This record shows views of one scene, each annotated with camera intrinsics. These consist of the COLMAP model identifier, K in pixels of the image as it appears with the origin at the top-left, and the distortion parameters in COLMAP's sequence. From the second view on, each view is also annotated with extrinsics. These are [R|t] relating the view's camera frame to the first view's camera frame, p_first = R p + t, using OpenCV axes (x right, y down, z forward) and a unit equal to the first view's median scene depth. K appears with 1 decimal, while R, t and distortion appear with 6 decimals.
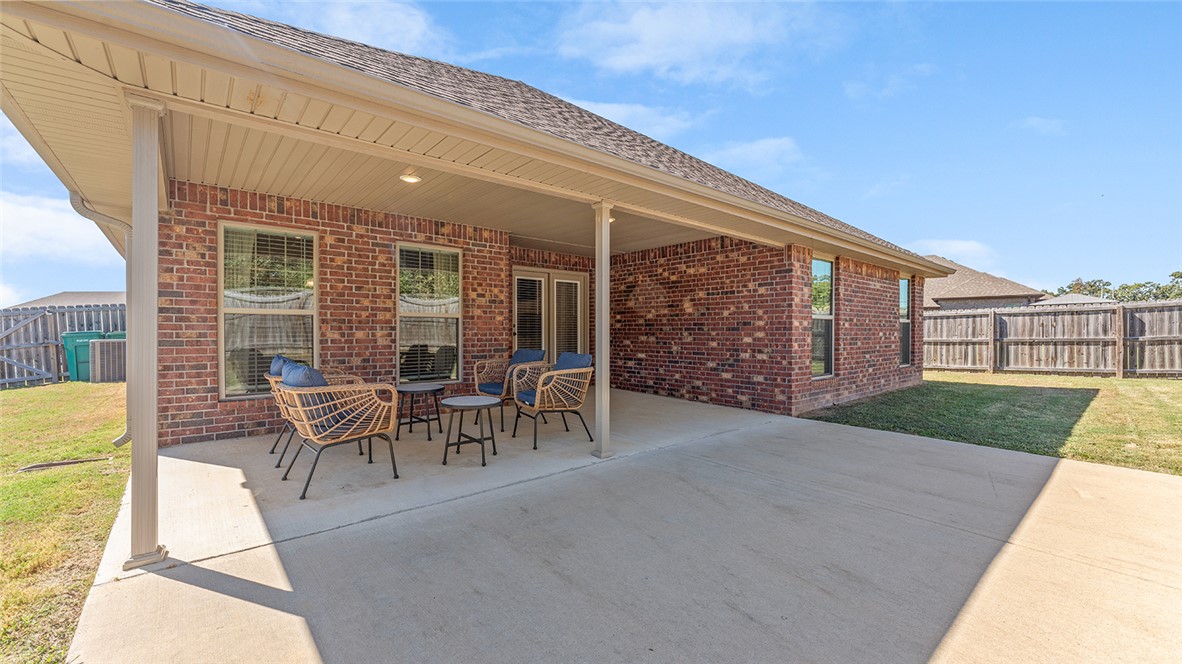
lens RADIAL K [[478.5, 0, 591.9], [0, 478.5, 333.1], [0, 0, 1]] dist [0.000313, 0.000283]
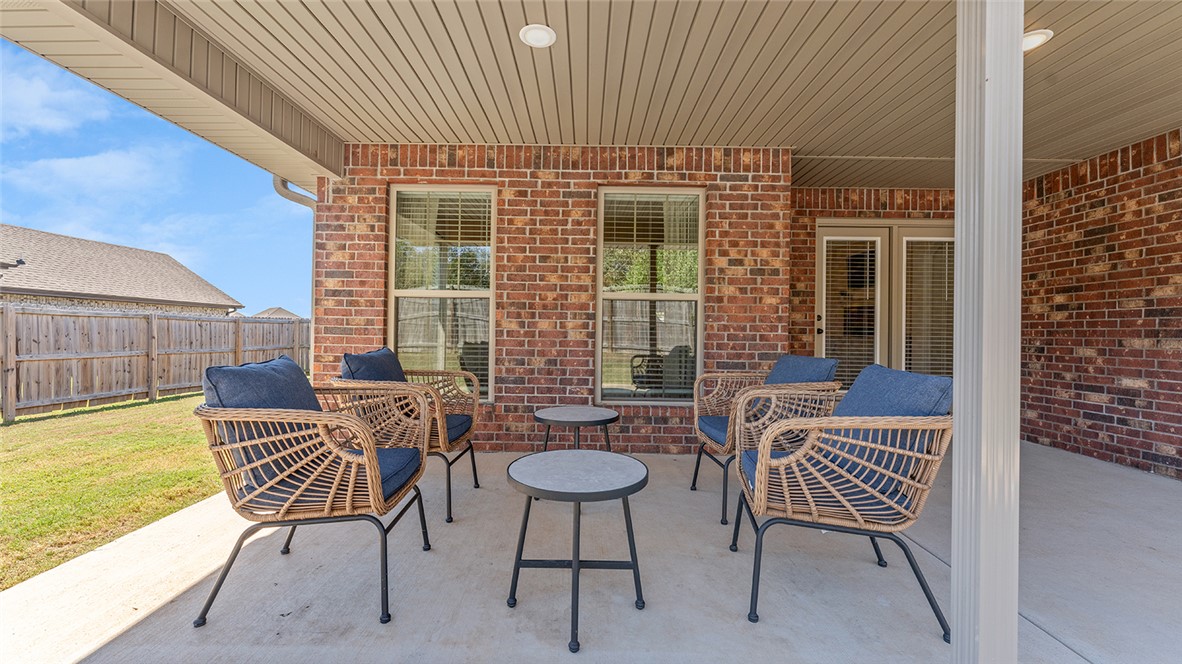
lens RADIAL K [[478.5, 0, 584.9], [0, 478.5, 332.0], [0, 0, 1]] dist [0.000313, 0.000283]
pose [[0.751641, 0.007825, -0.659526, 0.022108], [-0.016836, 0.999831, -0.007325, 0.017480], [0.659357, 0.016609, 0.751646, 0.499419]]
